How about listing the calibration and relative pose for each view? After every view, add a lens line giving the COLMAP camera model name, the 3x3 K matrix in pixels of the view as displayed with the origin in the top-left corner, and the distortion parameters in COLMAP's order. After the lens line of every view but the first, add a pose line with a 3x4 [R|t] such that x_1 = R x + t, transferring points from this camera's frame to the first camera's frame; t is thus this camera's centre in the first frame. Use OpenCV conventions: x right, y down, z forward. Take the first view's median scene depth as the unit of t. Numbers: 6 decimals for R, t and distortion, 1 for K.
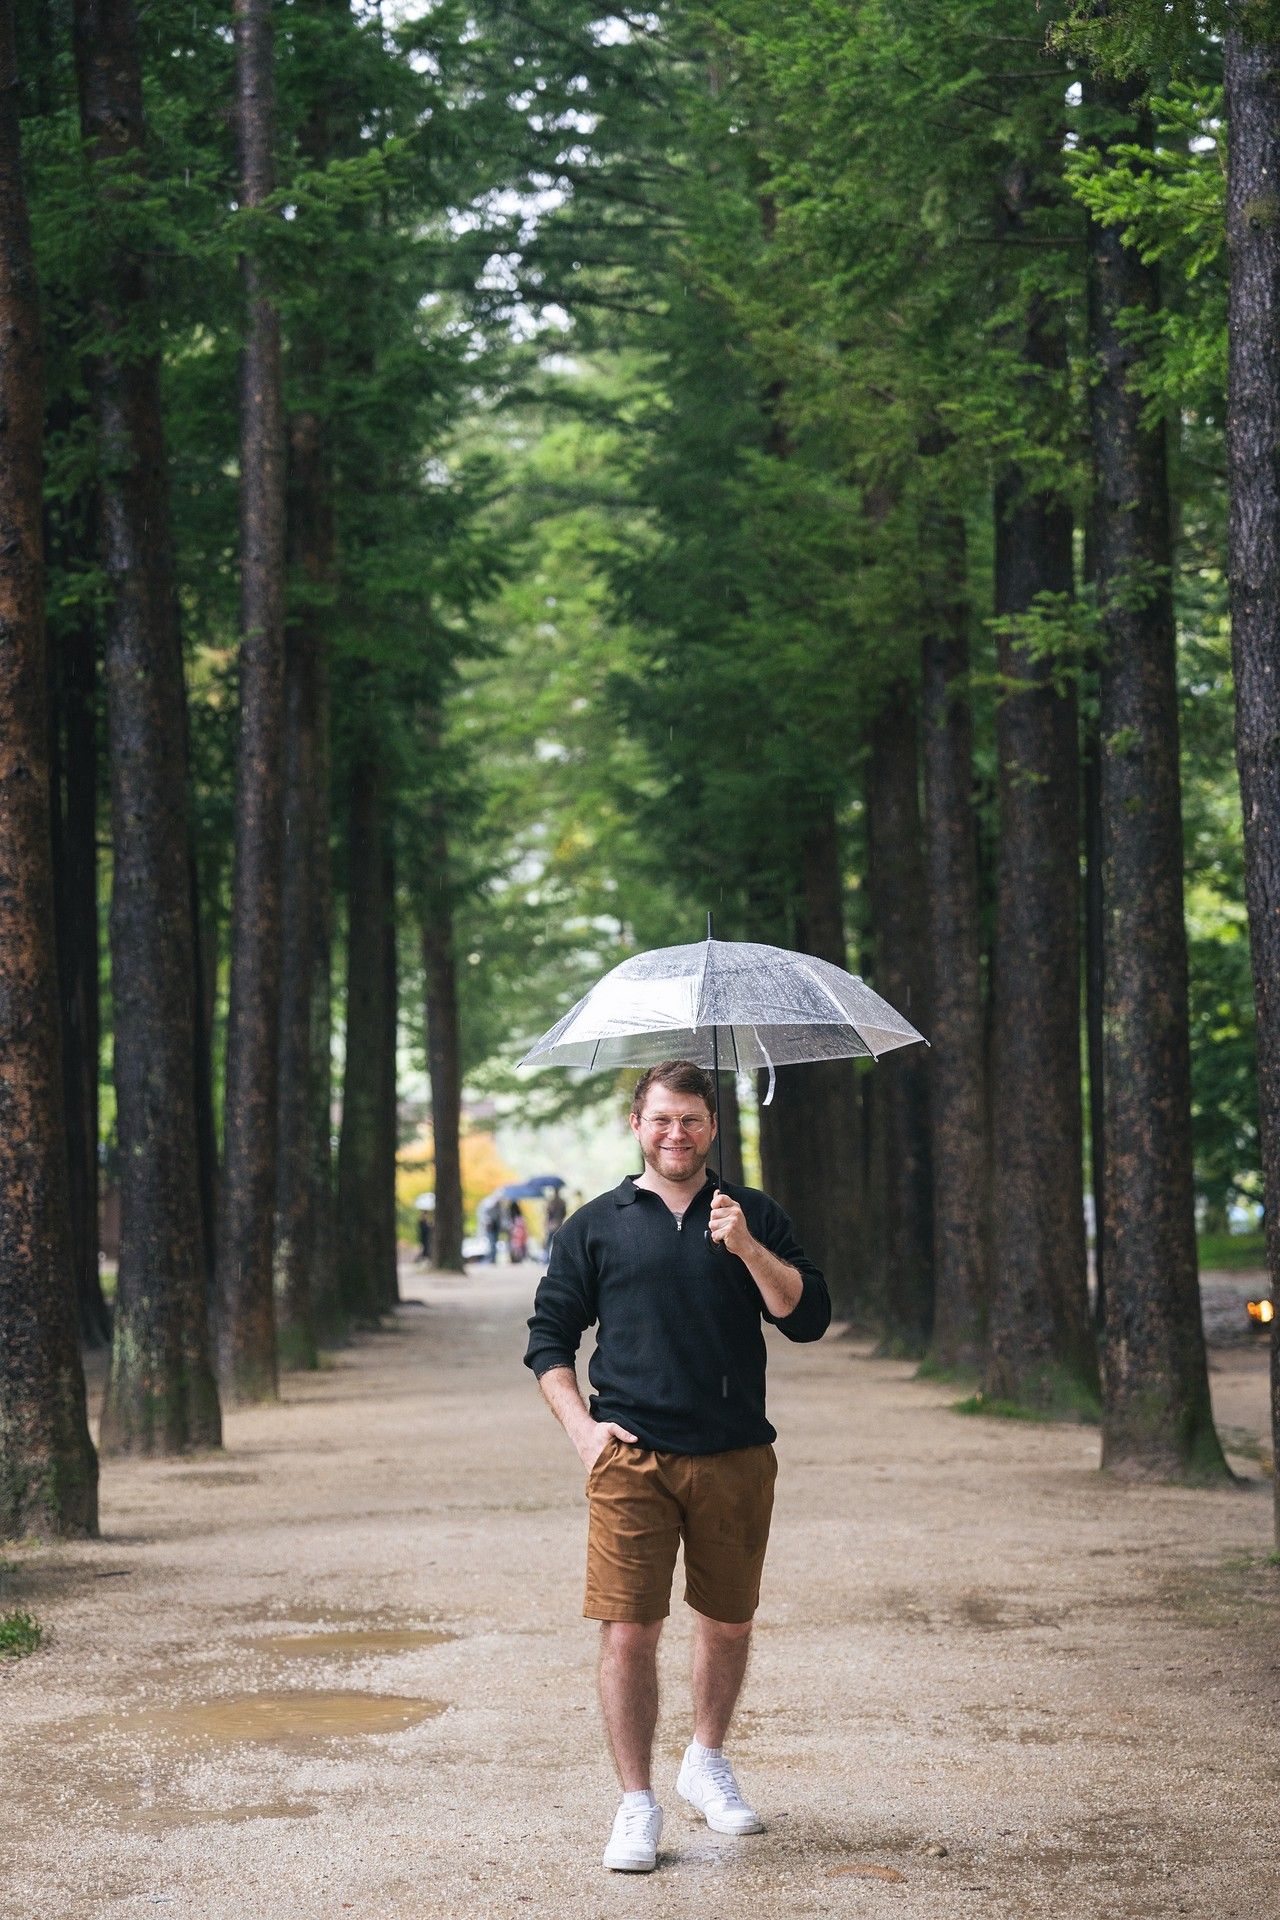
lens RADIAL K [[3743.8, 0, 690.1], [0, 3743.8, 962.2], [0, 0, 1]] dist [0.020972, -0.067527]
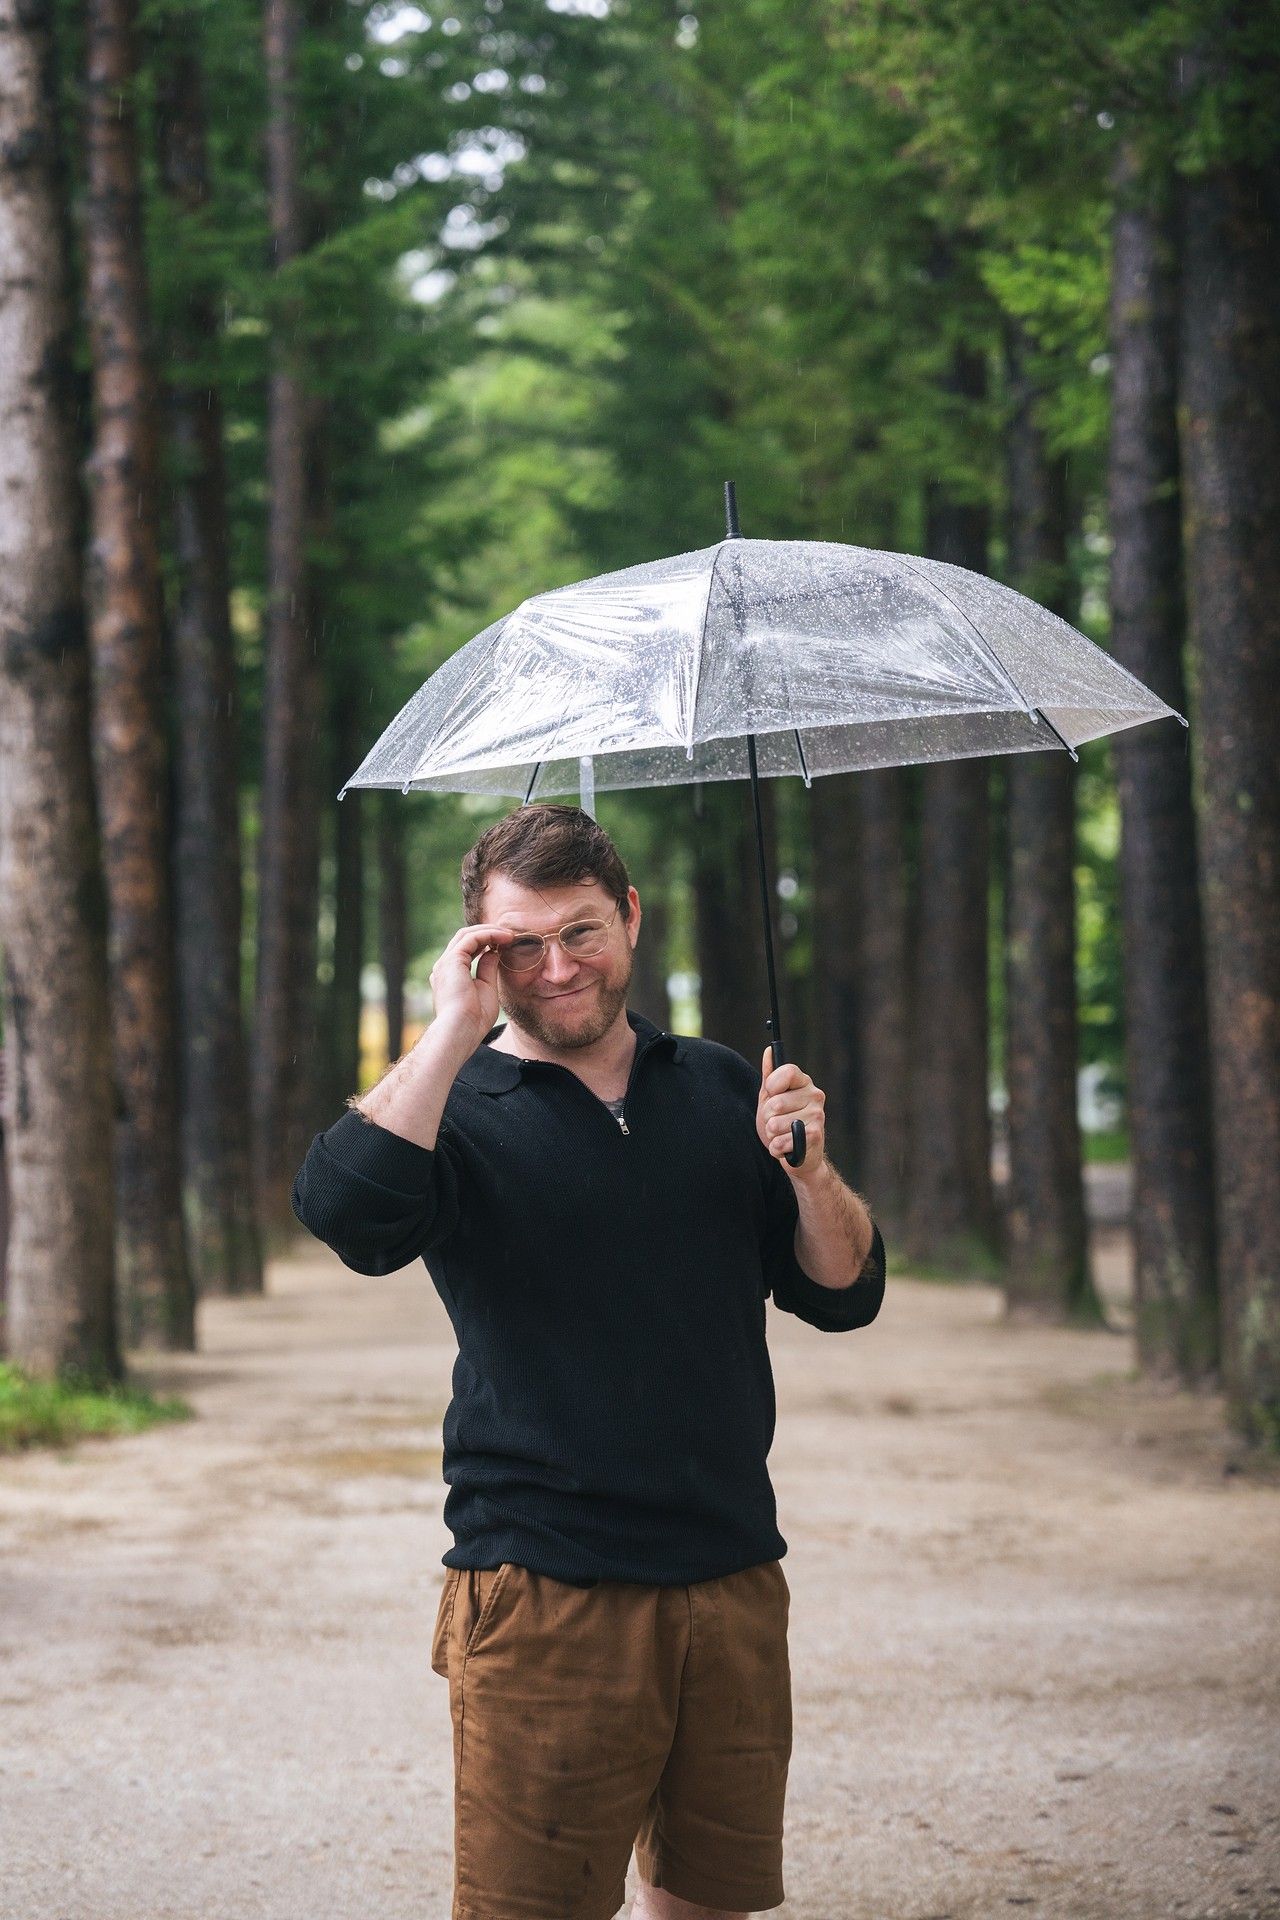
lens RADIAL K [[4304.2, 0, 581.4], [0, 4304.2, 959.5], [0, 0, 1]] dist [-0.027718, -0.065543]
pose [[0.999933, 0.010923, 0.003766, -0.030826], [-0.011035, 0.999452, 0.031196, -0.021061], [-0.003423, -0.031235, 0.999506, -0.369799]]
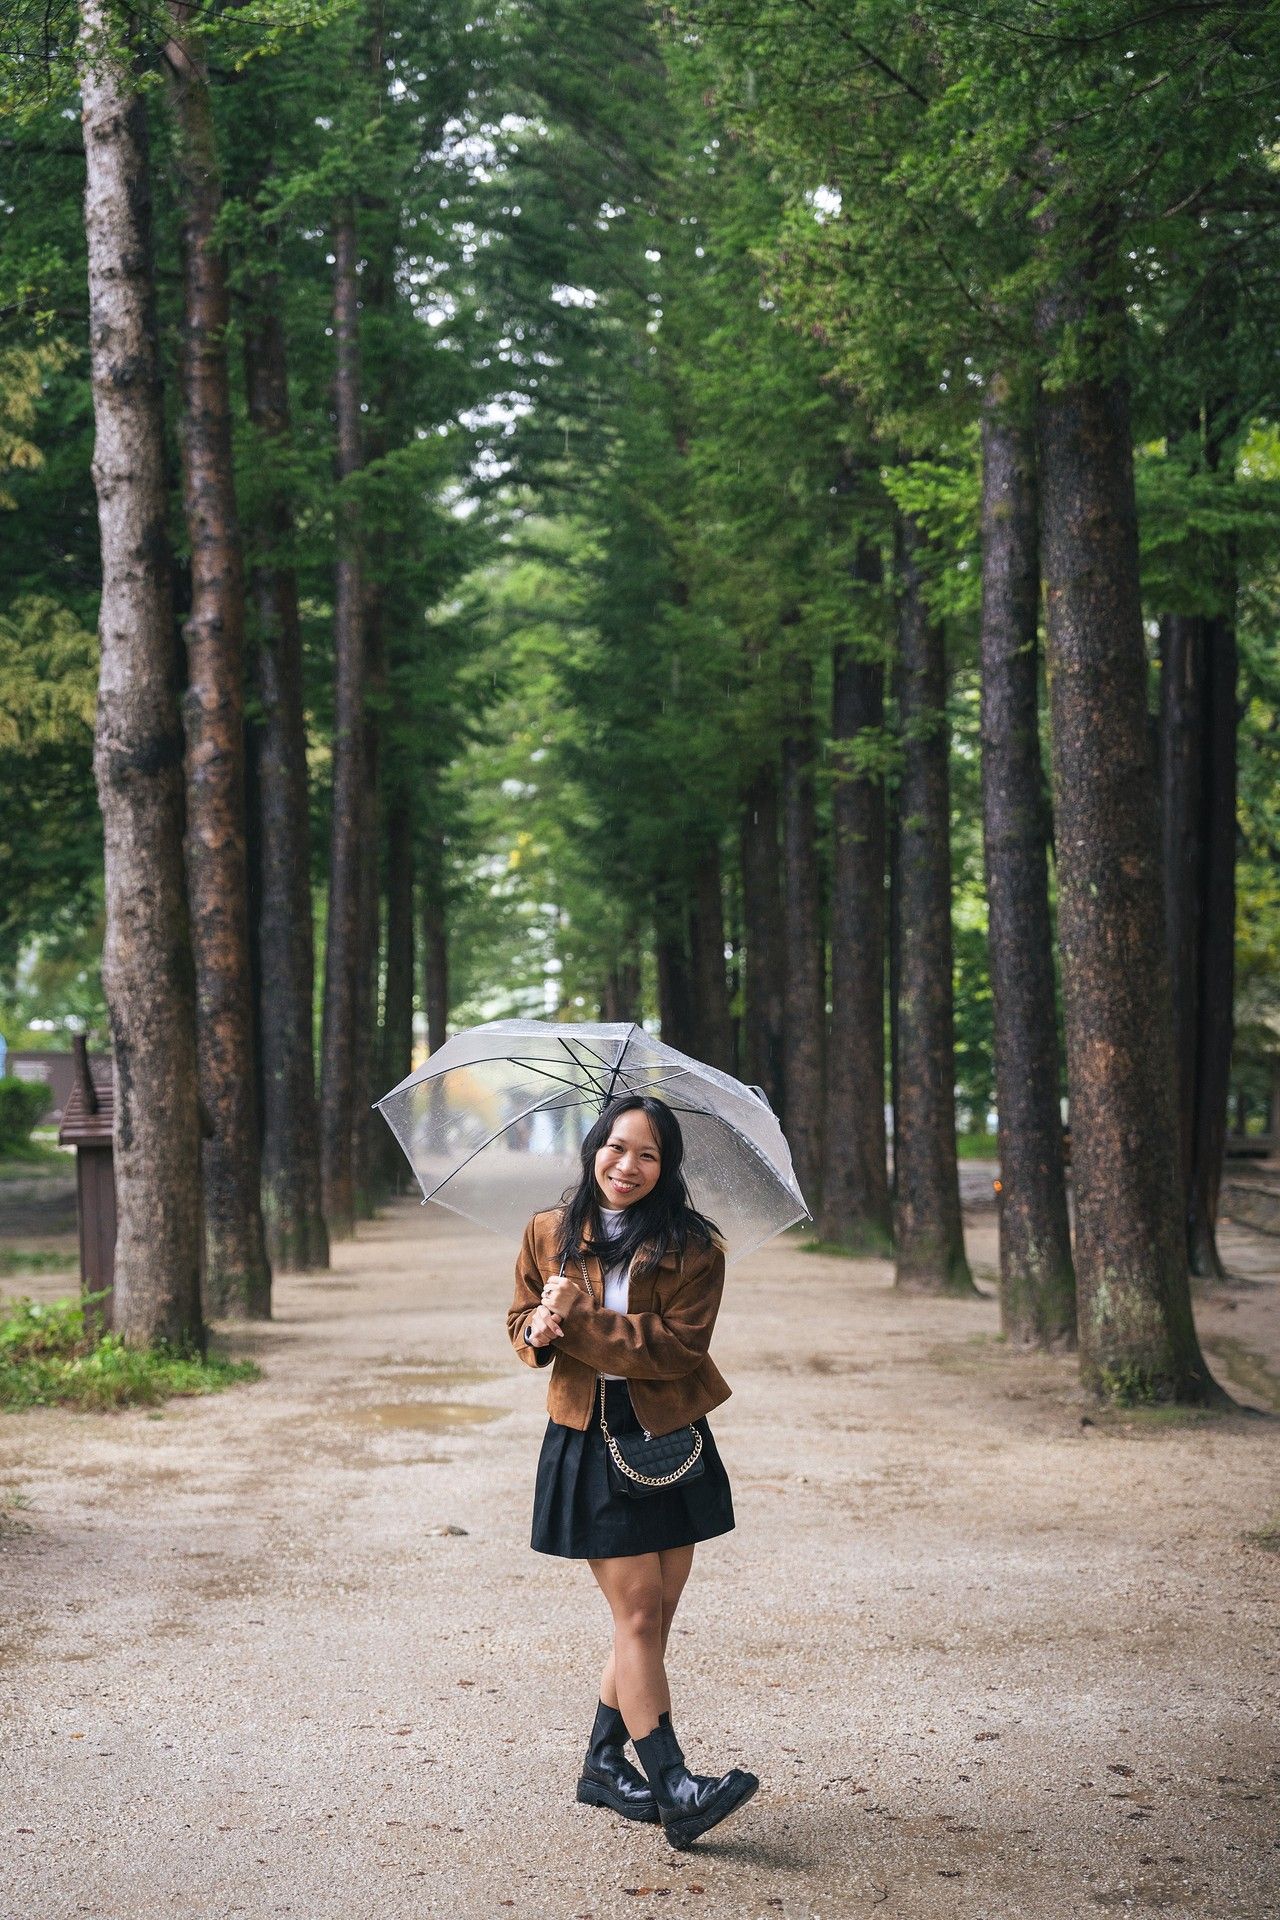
lens RADIAL K [[2995.9, 0, 631.6], [0, 2995.9, 924.5], [0, 0, 1]] dist [0.008130, -0.003533]
pose [[0.999718, 0.012208, 0.020349, -0.026861], [-0.012331, 0.999906, 0.005930, -0.021616], [-0.020274, -0.006179, 0.999775, -0.243265]]
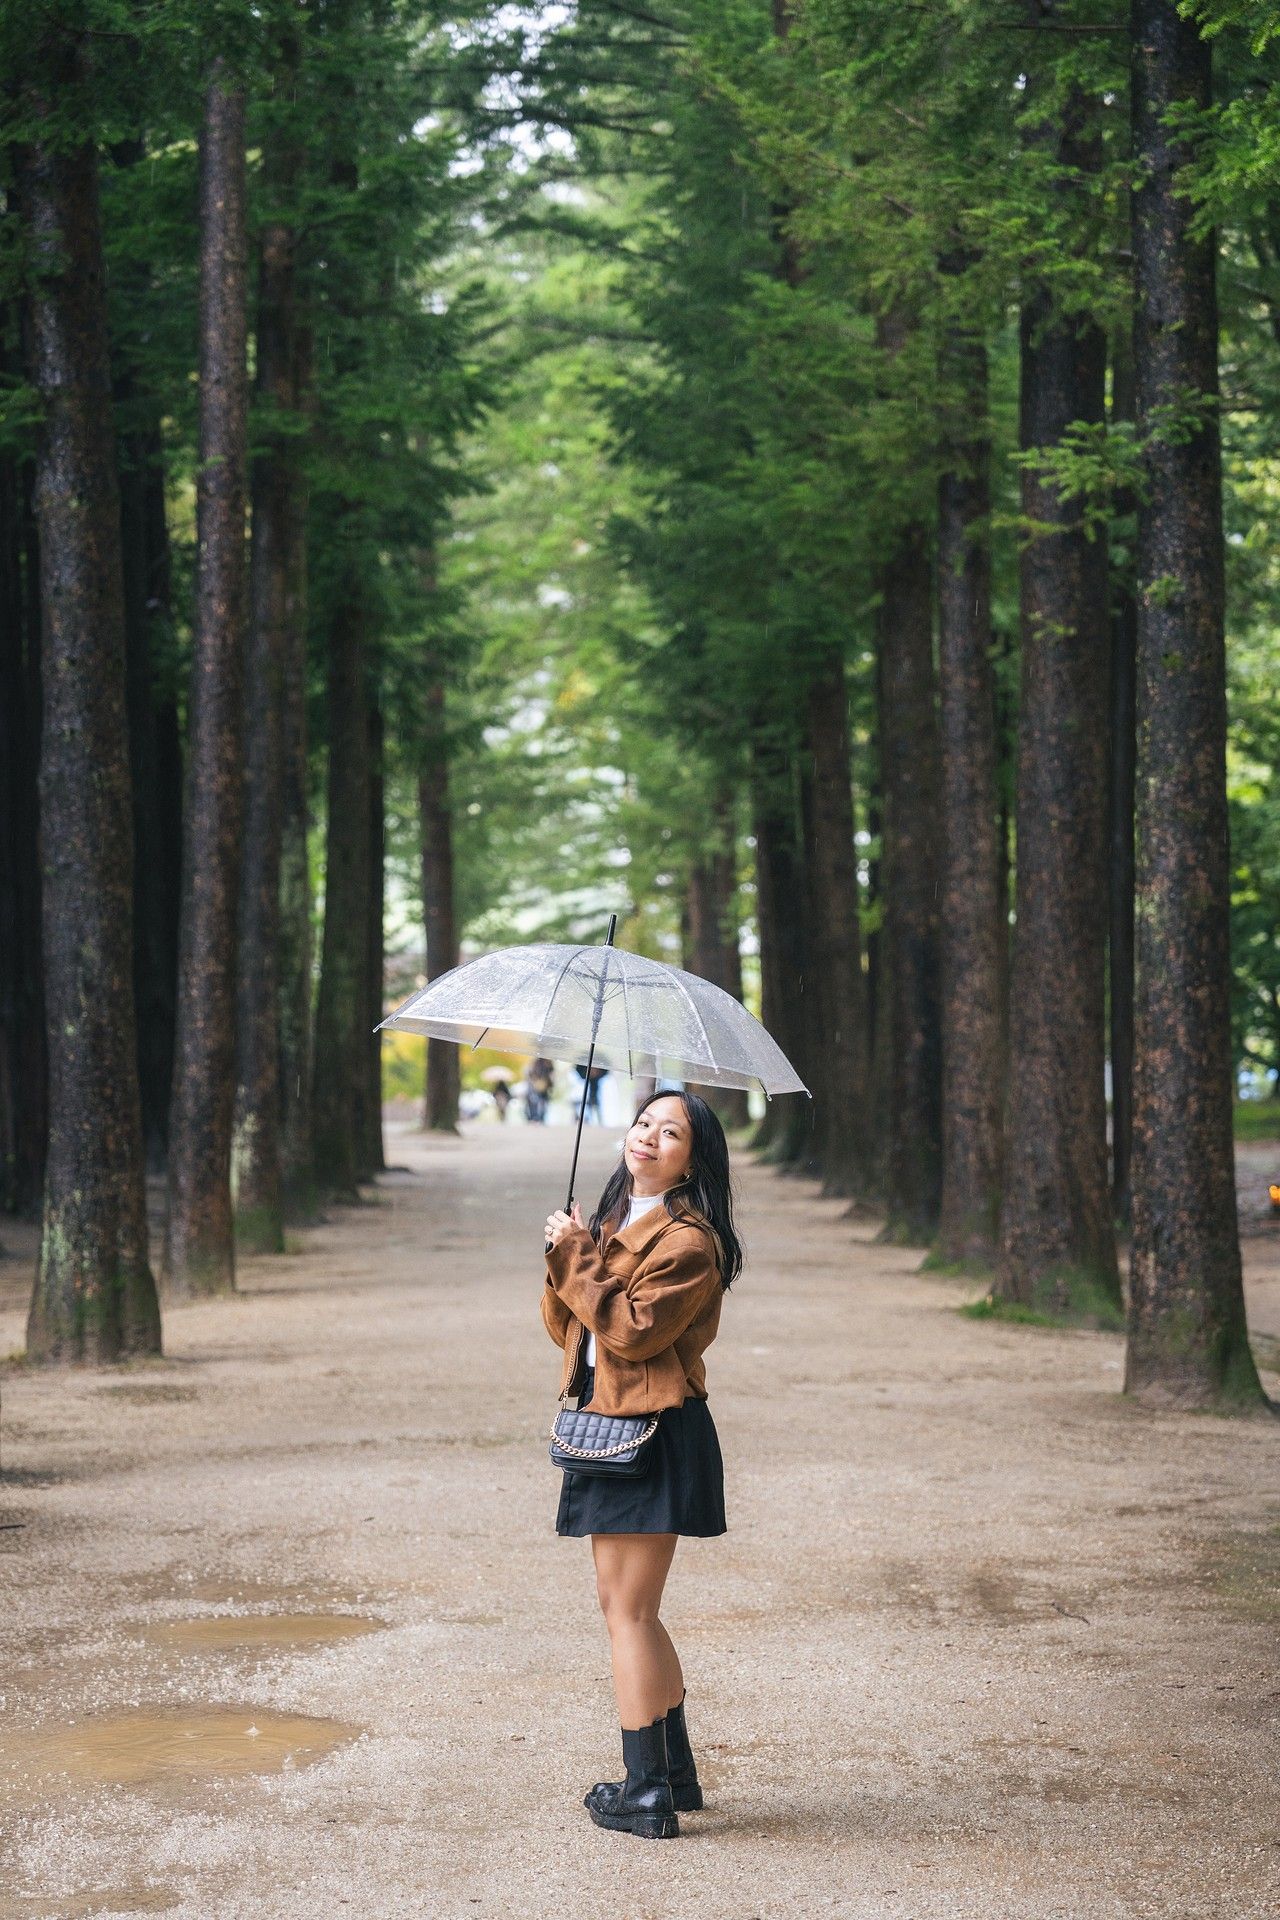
lens RADIAL K [[3537.7, 0, 724.1], [0, 3537.7, 963.2], [0, 0, 1]] dist [0.016683, 0.054515]
pose [[0.999923, 0.011528, 0.004701, 0.007082], [-0.011729, 0.998900, 0.045391, -0.006594], [-0.004172, -0.045443, 0.998958, 0.141369]]
